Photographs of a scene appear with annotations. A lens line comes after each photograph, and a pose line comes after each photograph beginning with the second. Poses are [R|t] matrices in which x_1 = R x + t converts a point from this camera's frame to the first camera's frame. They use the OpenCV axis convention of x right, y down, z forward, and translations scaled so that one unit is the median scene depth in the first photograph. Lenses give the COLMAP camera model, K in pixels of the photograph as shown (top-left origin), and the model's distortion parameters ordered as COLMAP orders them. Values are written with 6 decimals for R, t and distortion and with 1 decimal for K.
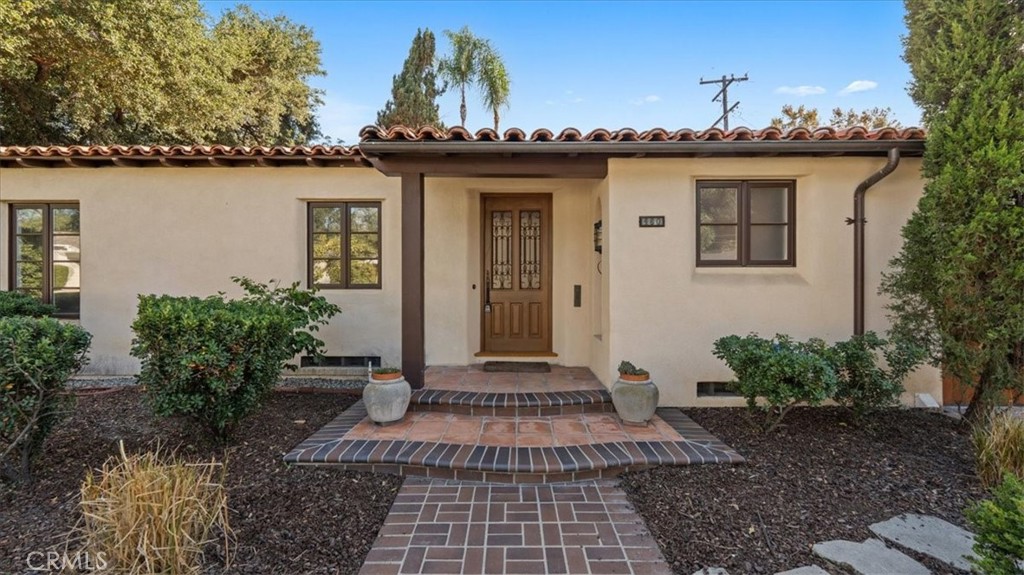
lens RADIAL K [[418.3, 0, 515.7], [0, 418.3, 284.5], [0, 0, 1]] dist [-0.001779, -0.000201]
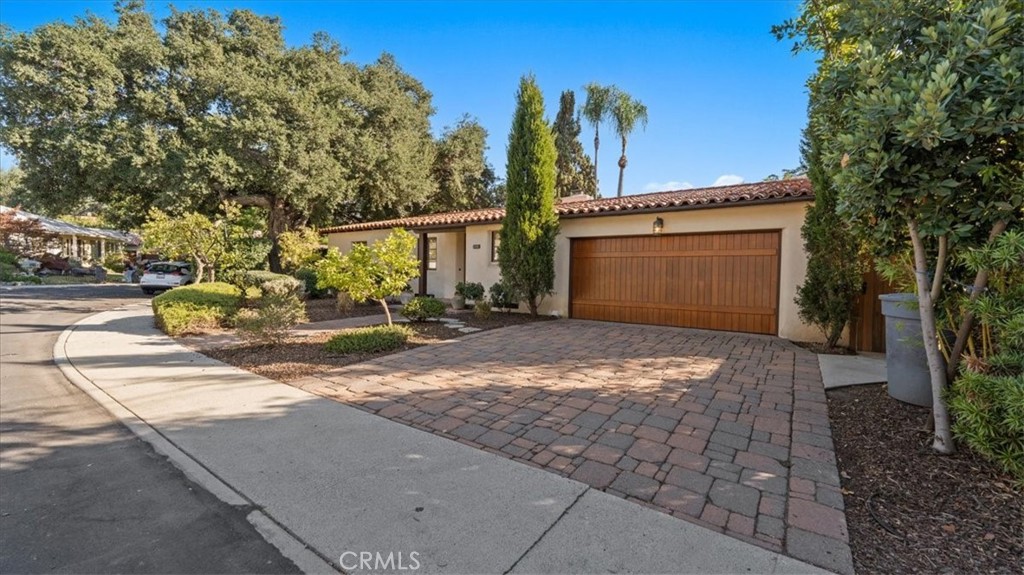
lens RADIAL K [[418.3, 0, 515.7], [0, 418.3, 284.5], [0, 0, 1]] dist [-0.001779, -0.000201]
pose [[0.821883, 0.030191, -0.568855, 1.750042], [-0.017813, 0.999468, 0.027309, 0.024104], [0.569377, -0.012312, 0.821984, -0.998200]]
